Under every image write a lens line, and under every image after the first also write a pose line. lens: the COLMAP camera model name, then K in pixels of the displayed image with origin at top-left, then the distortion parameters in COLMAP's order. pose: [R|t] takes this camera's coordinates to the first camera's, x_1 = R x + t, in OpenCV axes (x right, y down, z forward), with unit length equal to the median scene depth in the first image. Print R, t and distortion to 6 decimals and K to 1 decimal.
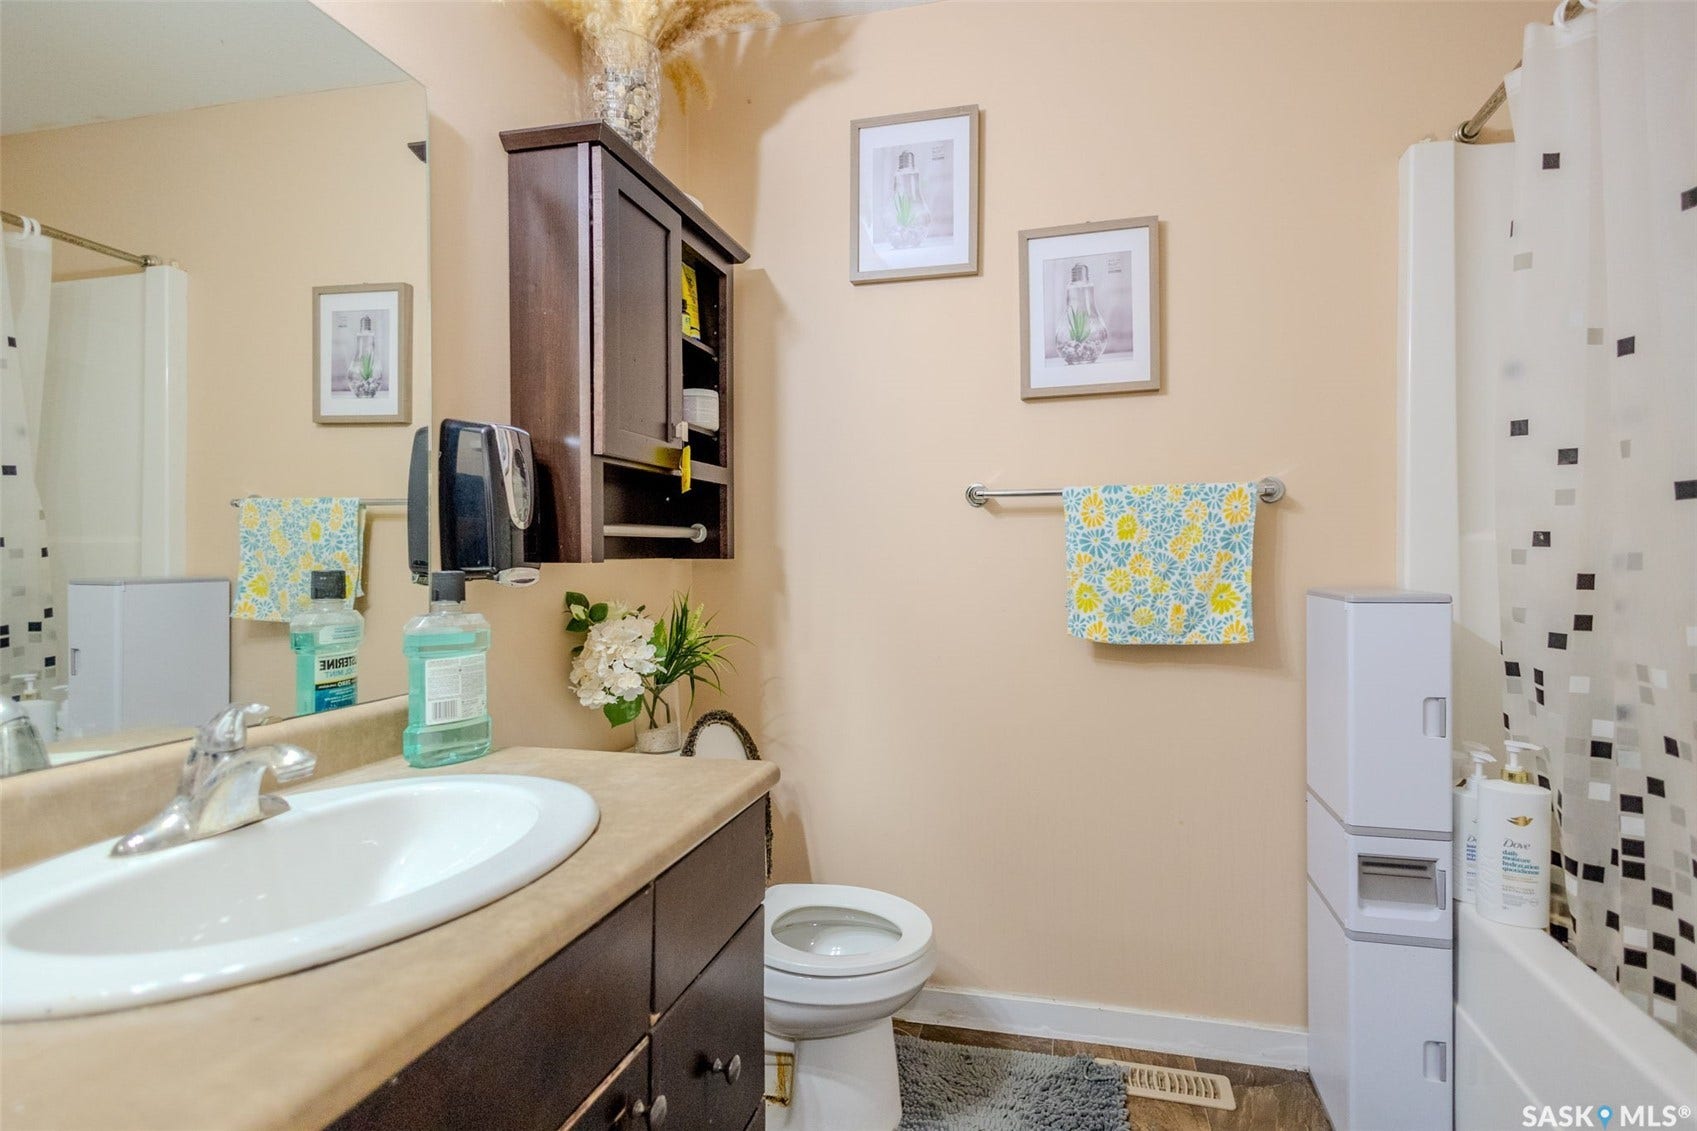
lens RADIAL K [[849.0, 0, 882.5], [0, 849.0, 551.3], [0, 0, 1]] dist [0.026658, -0.001893]
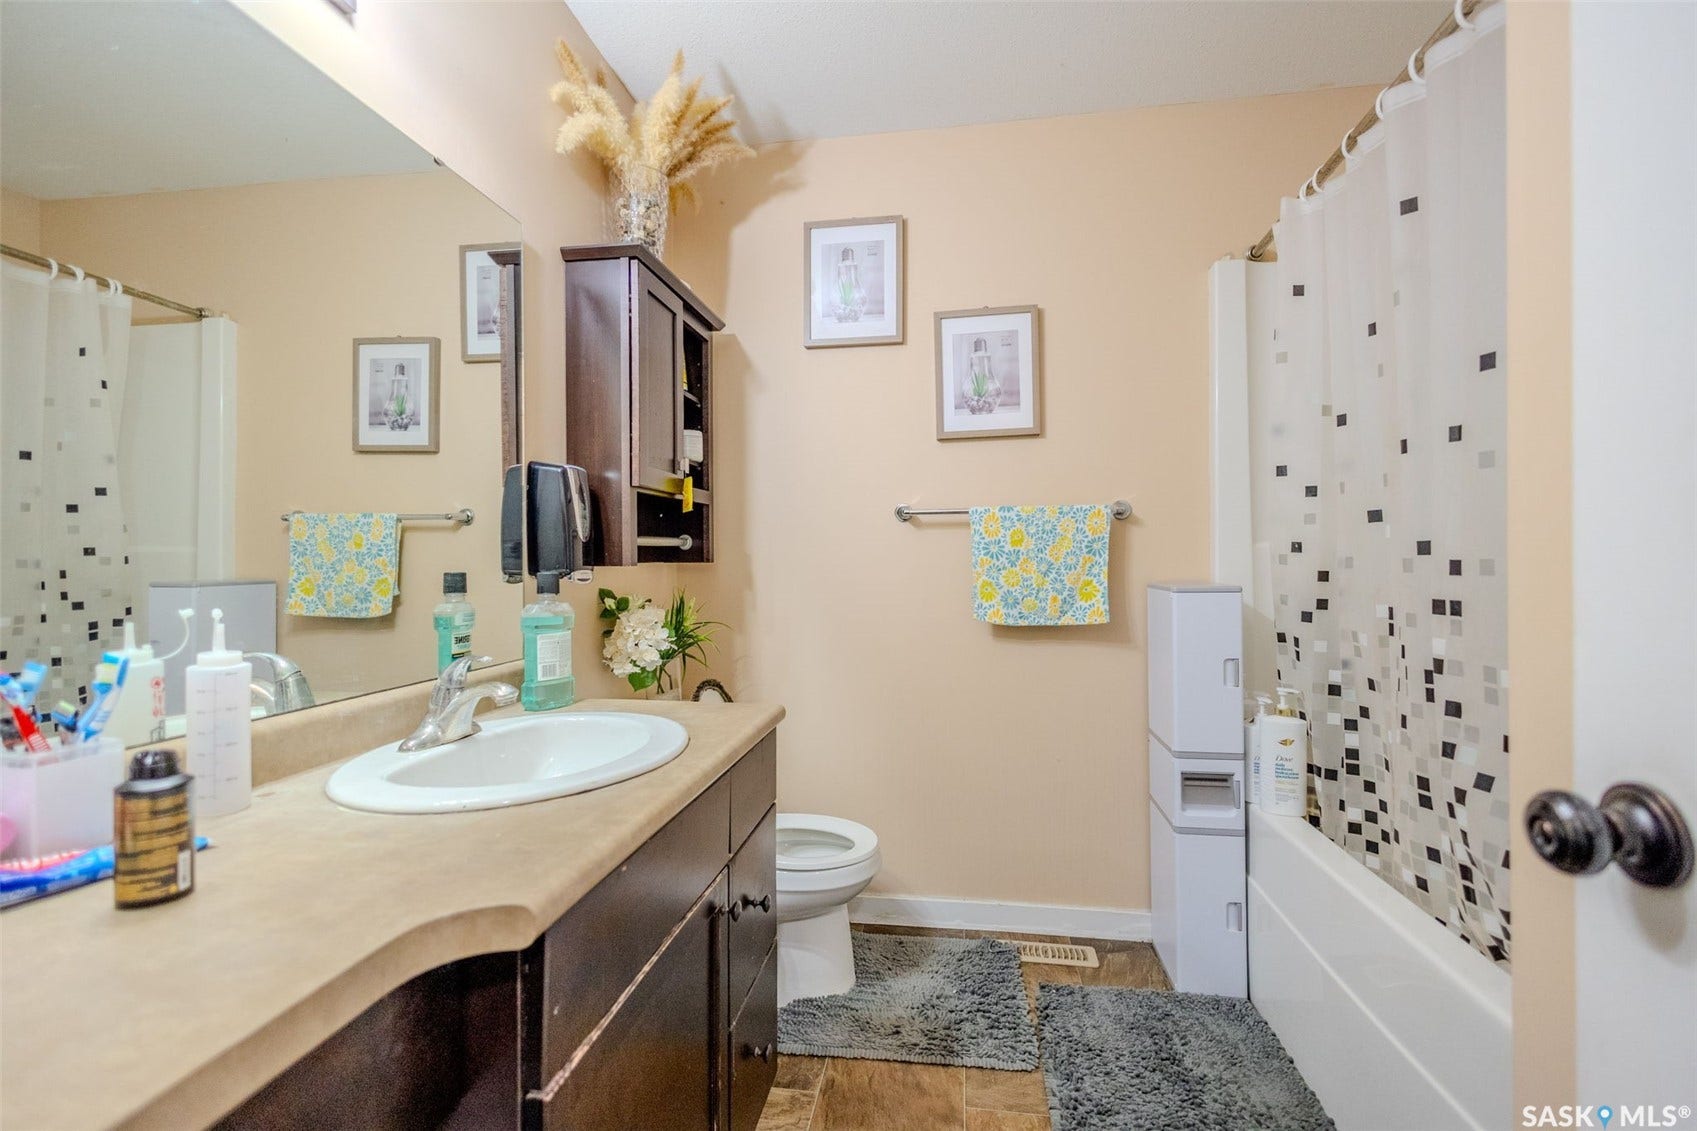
lens RADIAL K [[799.1, 0, 848.2], [0, 799.1, 537.0], [0, 0, 1]] dist [0.035040, 0.000248]
pose [[0.996781, -0.001292, 0.080164, -0.082139], [0.002988, 0.999774, -0.021038, -0.004063], [-0.080118, 0.021210, 0.996560, -0.244188]]
